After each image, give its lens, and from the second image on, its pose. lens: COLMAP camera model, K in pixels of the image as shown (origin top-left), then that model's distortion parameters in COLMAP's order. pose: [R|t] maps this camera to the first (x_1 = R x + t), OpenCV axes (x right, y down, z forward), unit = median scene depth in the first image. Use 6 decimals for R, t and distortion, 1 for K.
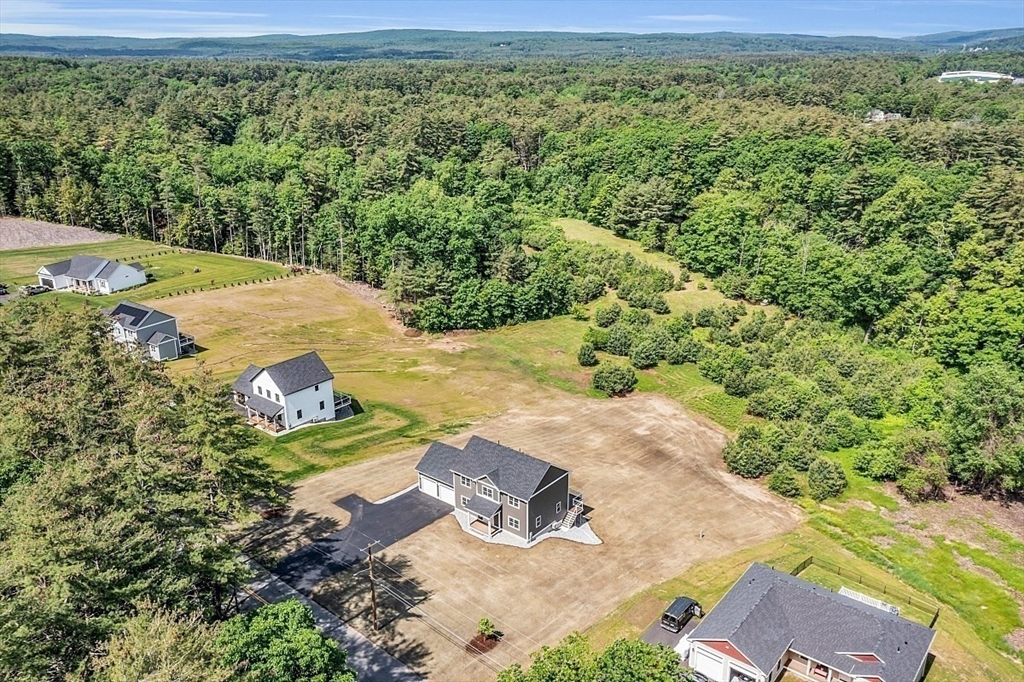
lens RADIAL K [[821.1, 0, 531.4], [0, 821.1, 335.4], [0, 0, 1]] dist [-0.000884, -0.001986]
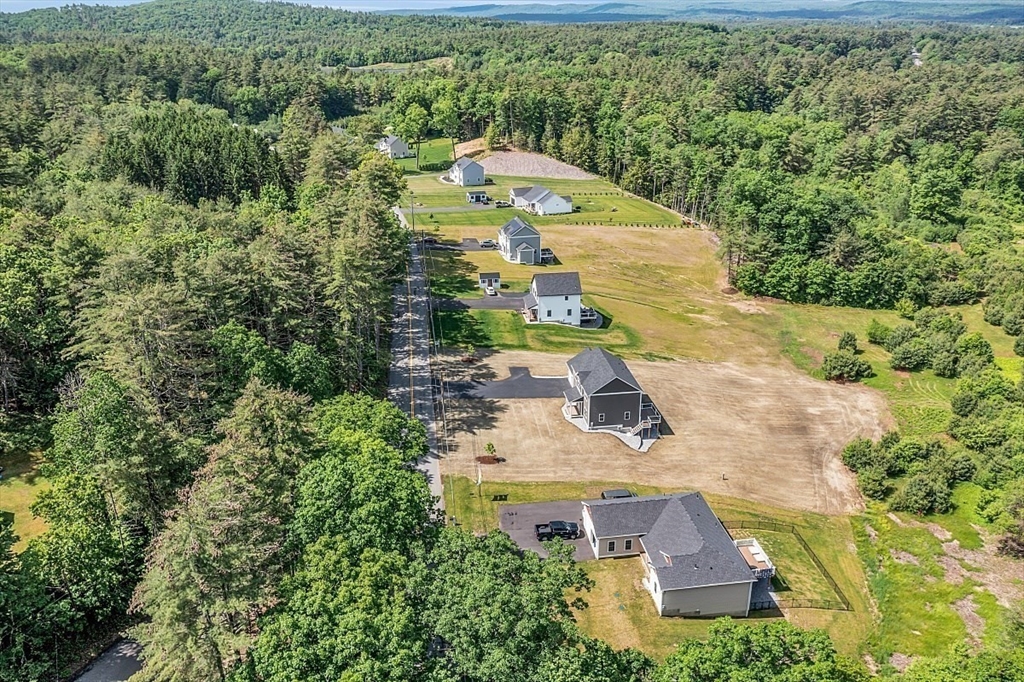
lens RADIAL K [[821.1, 0, 513.9], [0, 821.1, 338.9], [0, 0, 1]] dist [-0.000884, -0.001986]
pose [[0.725832, 0.252213, -0.639966, 0.369847], [-0.223677, 0.966334, 0.127147, -0.015372], [0.650489, 0.050858, 0.757811, -0.045789]]
